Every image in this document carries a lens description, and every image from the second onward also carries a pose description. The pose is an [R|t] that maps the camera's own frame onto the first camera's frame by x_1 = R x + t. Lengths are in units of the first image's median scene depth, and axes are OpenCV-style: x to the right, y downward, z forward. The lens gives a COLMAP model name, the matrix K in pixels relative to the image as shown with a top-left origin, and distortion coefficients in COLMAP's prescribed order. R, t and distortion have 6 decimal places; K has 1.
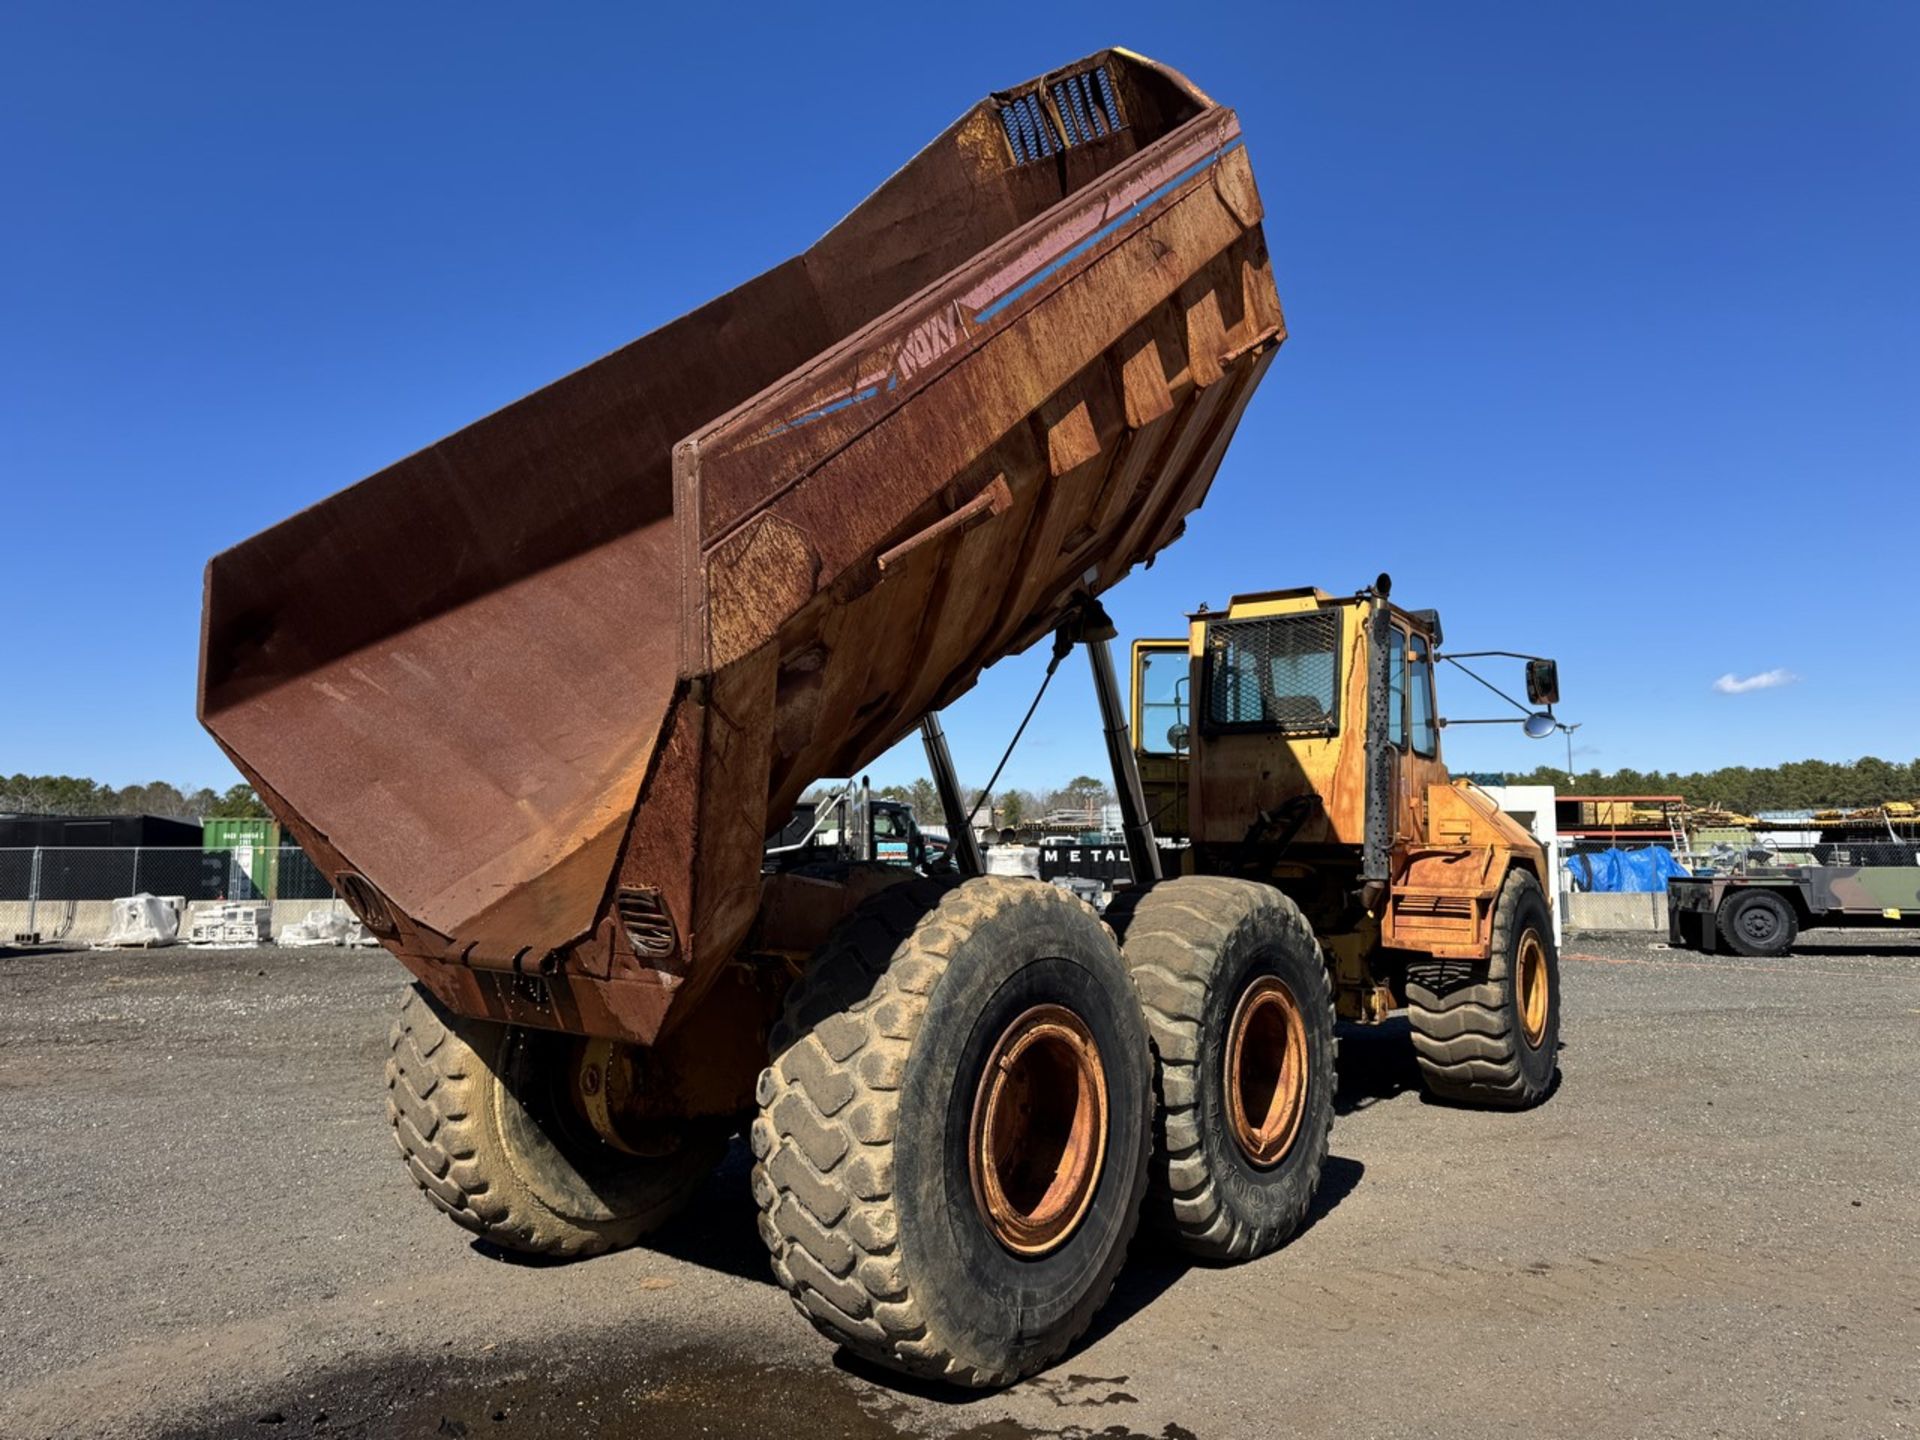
lens RADIAL K [[1336.4, 0, 961.4], [0, 1336.4, 729.8], [0, 0, 1]] dist [0.113554, -0.167446]
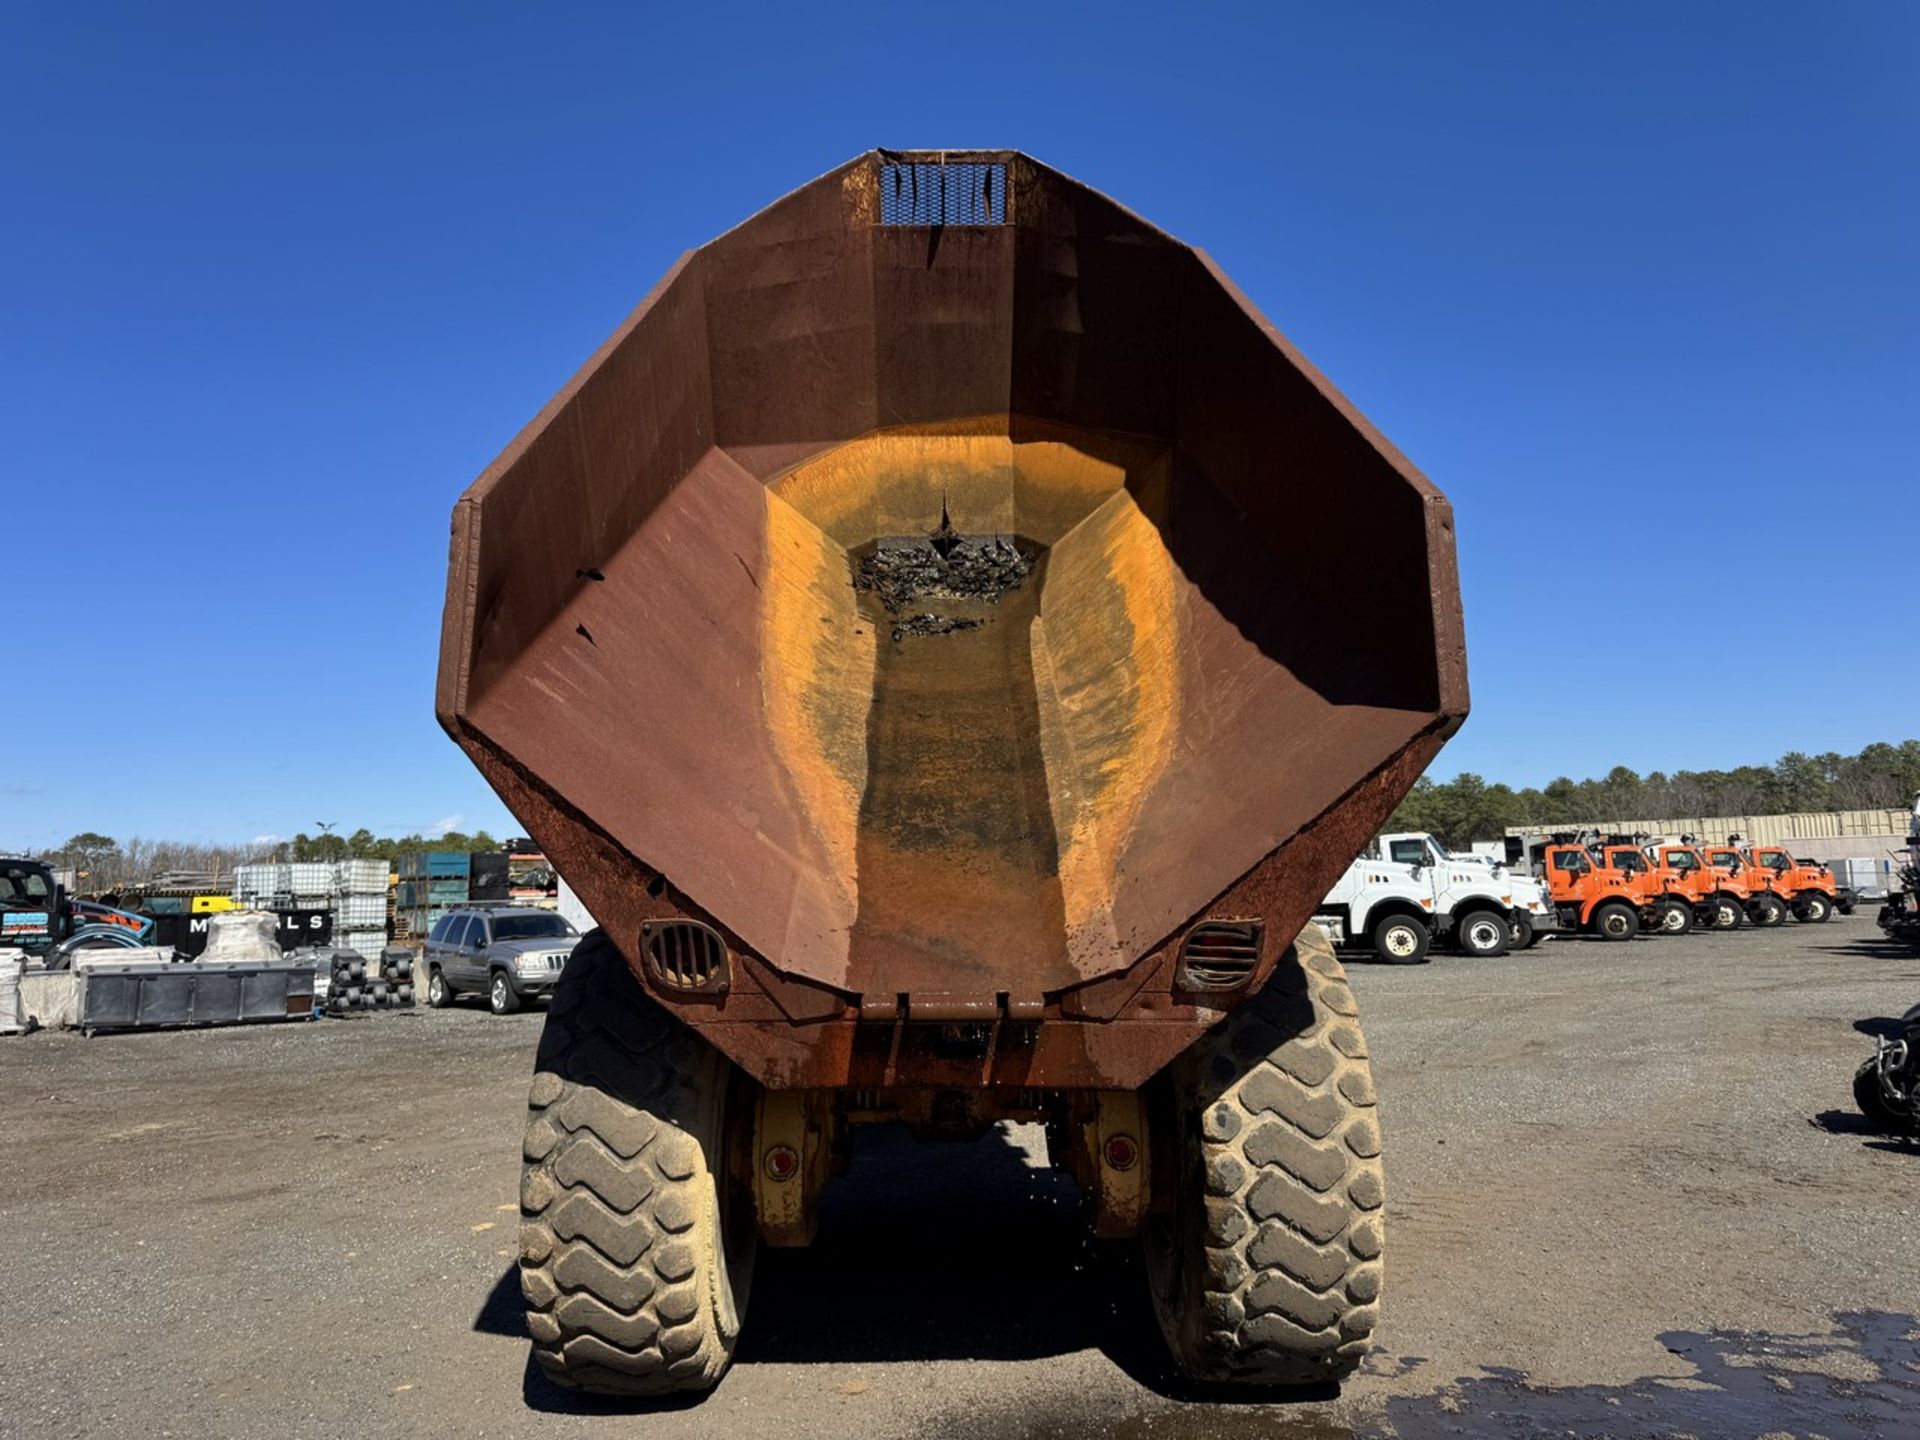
lens RADIAL K [[1339.9, 0, 938.5], [0, 1339.9, 719.0], [0, 0, 1]] dist [0.093447, -0.126414]
pose [[0.791979, 0.063975, 0.607187, -0.654521], [-0.032040, 0.997480, -0.063306, 0.025309], [-0.609707, 0.030683, 0.792033, 0.223185]]
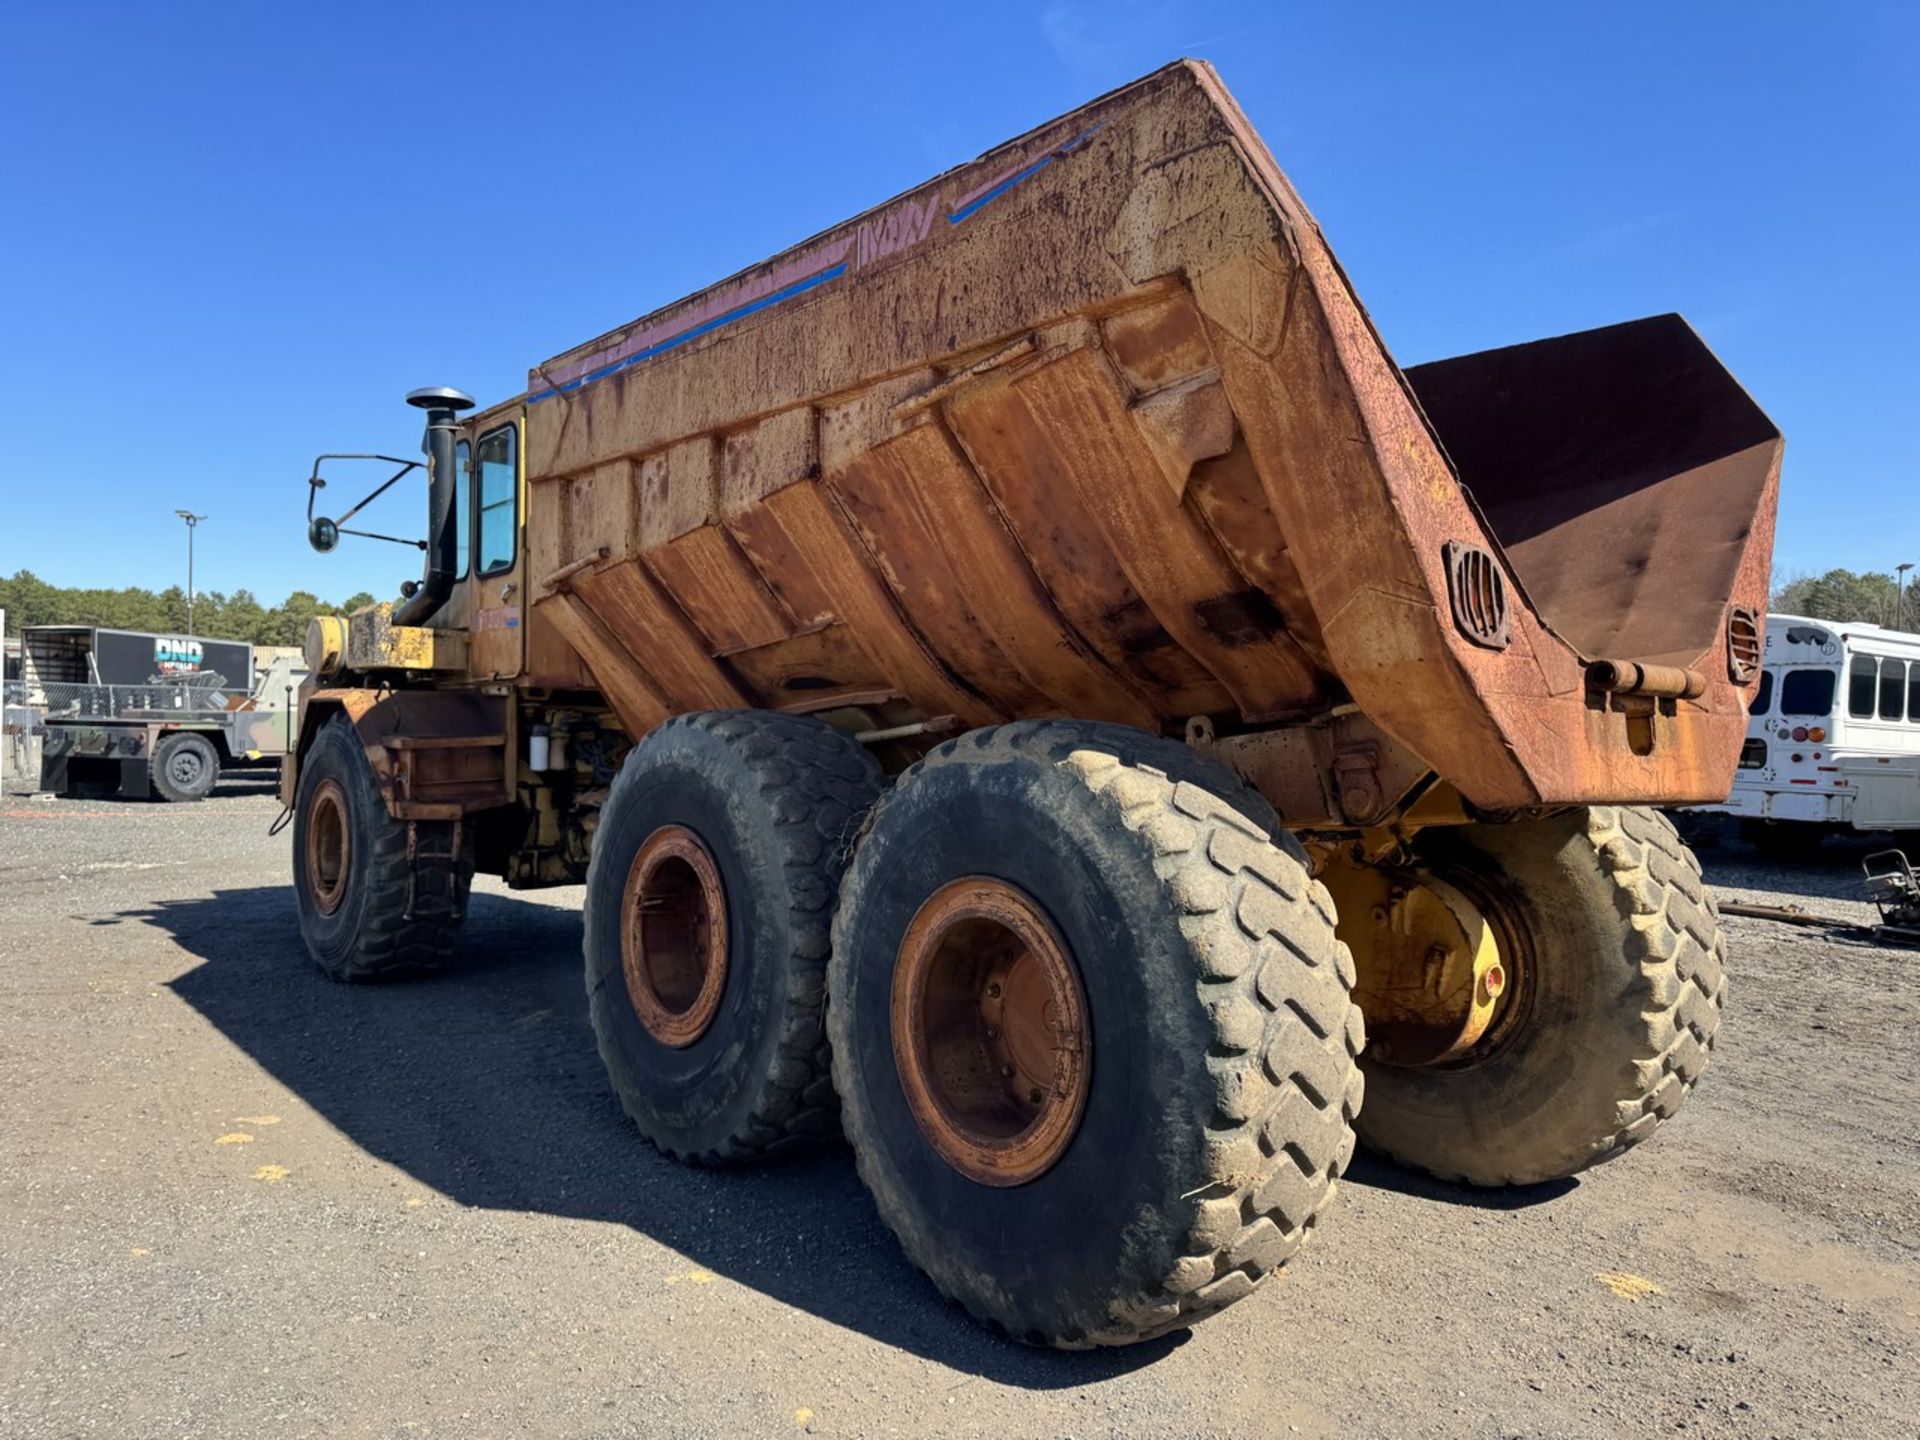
lens RADIAL K [[1336.4, 0, 961.4], [0, 1336.4, 729.8], [0, 0, 1]] dist [0.113554, -0.167446]
pose [[0.212952, -0.002077, 0.977061, -0.884189], [-0.112410, 0.993306, 0.026611, 0.094767], [-0.970575, -0.115498, 0.211293, 0.915477]]
